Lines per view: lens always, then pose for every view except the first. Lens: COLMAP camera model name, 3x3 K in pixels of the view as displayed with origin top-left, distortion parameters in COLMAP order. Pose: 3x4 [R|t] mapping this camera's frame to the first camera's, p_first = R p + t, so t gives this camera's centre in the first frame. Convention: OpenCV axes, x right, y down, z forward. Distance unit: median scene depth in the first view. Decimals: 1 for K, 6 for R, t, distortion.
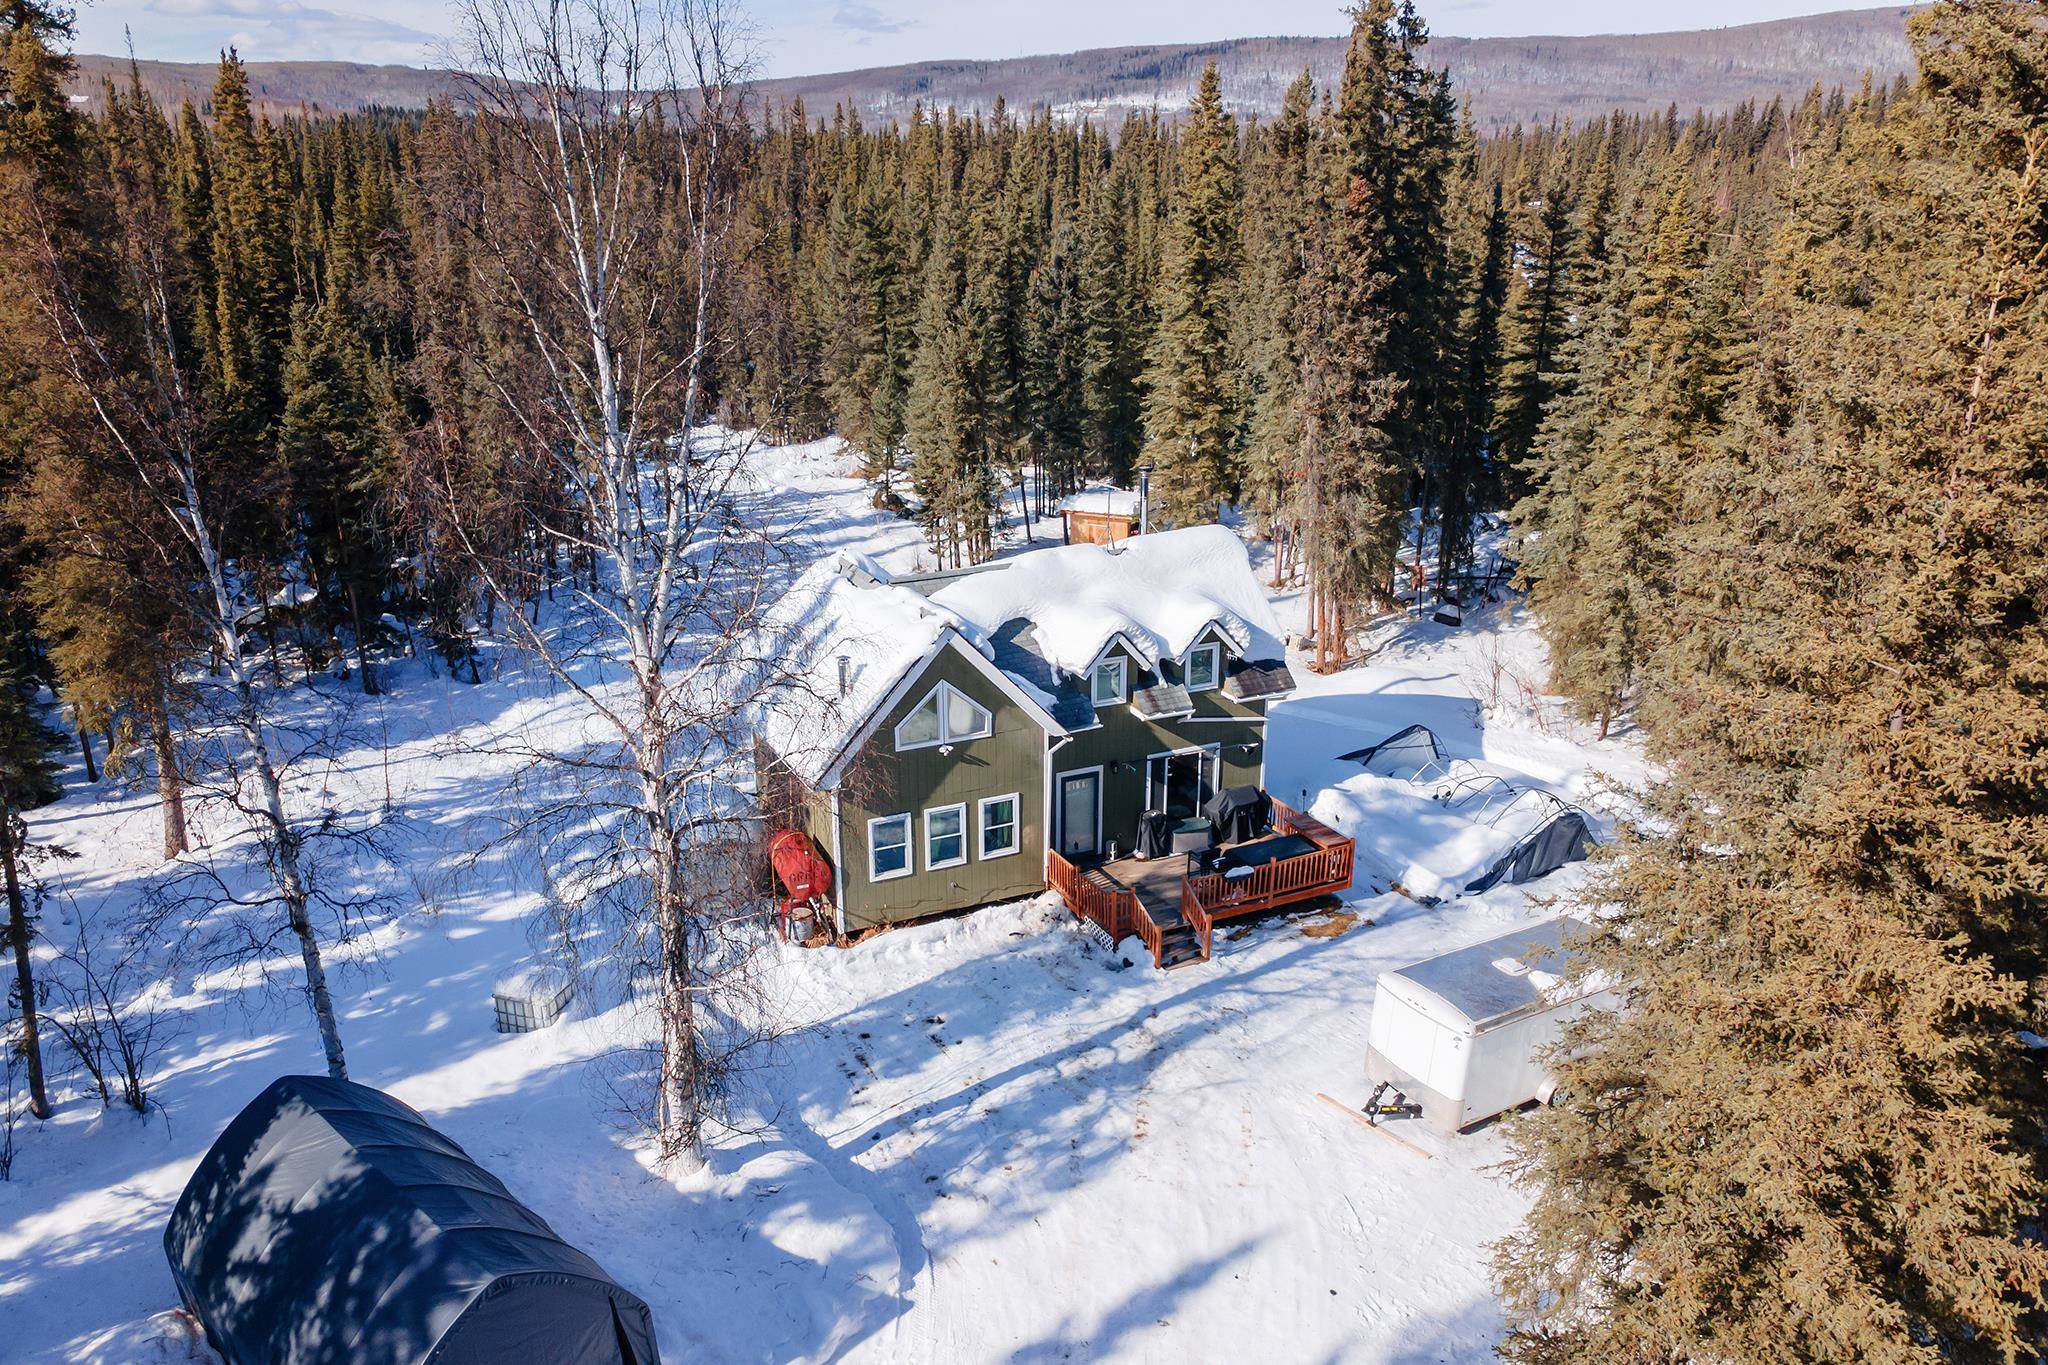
lens RADIAL K [[1534.4, 0, 1013.2], [0, 1534.4, 679.0], [0, 0, 1]] dist [-0.039955, 0.132262]
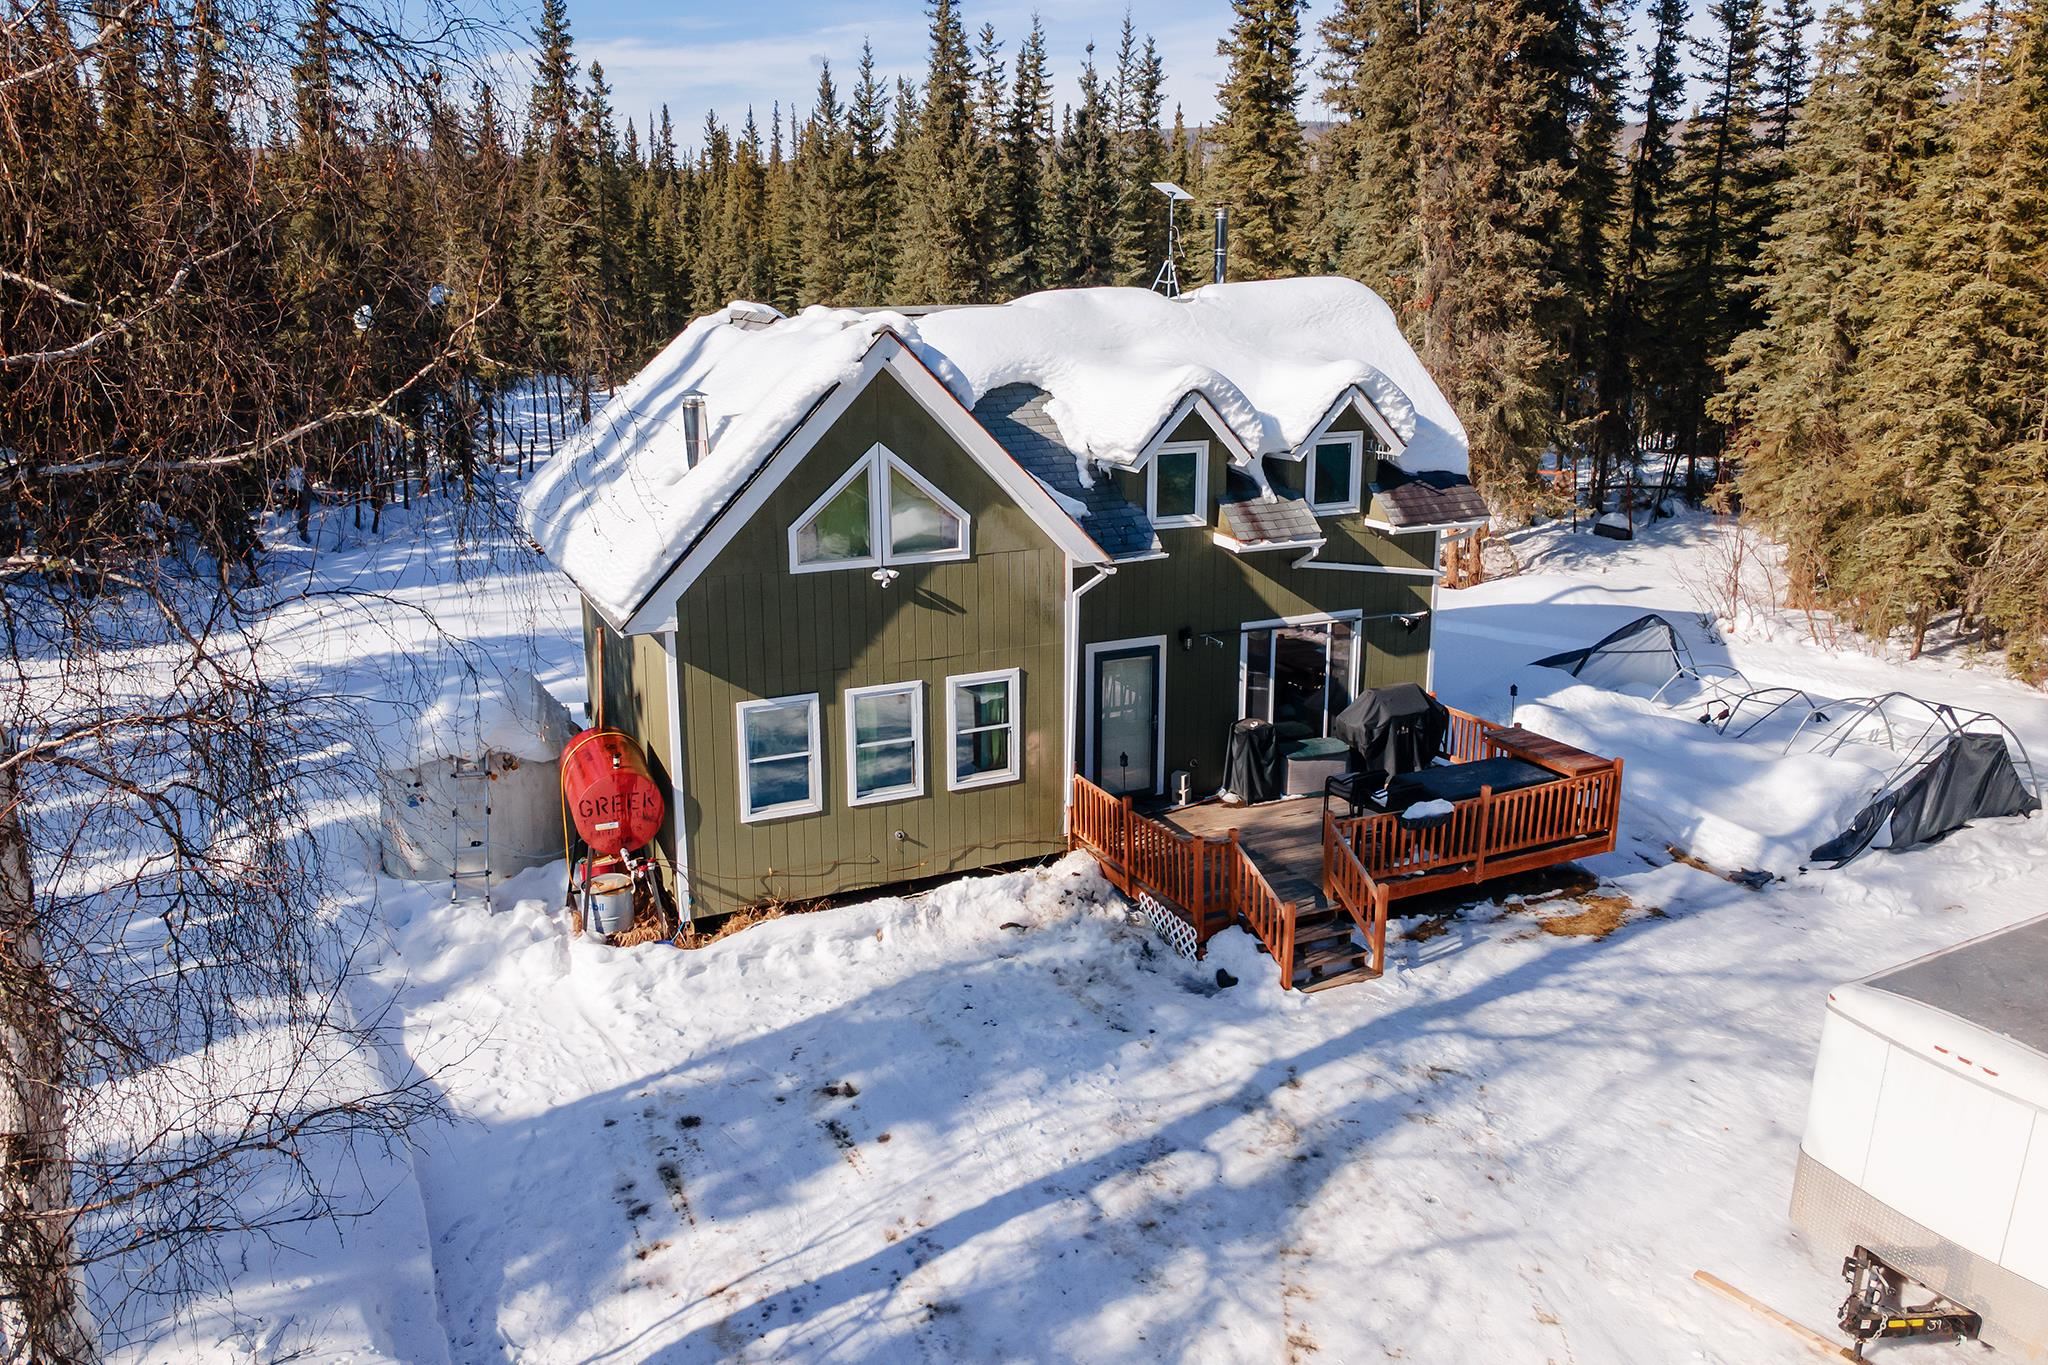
lens RADIAL K [[1194.4, 0, 1024.0], [0, 1194.4, 682.5], [0, 0, 1]] dist [-0.052241, 0.079029]
pose [[0.999936, 0.005051, -0.010075, 0.009688], [-0.006166, 0.993478, -0.113854, 0.127363], [0.009435, 0.113909, 0.993446, 0.567372]]
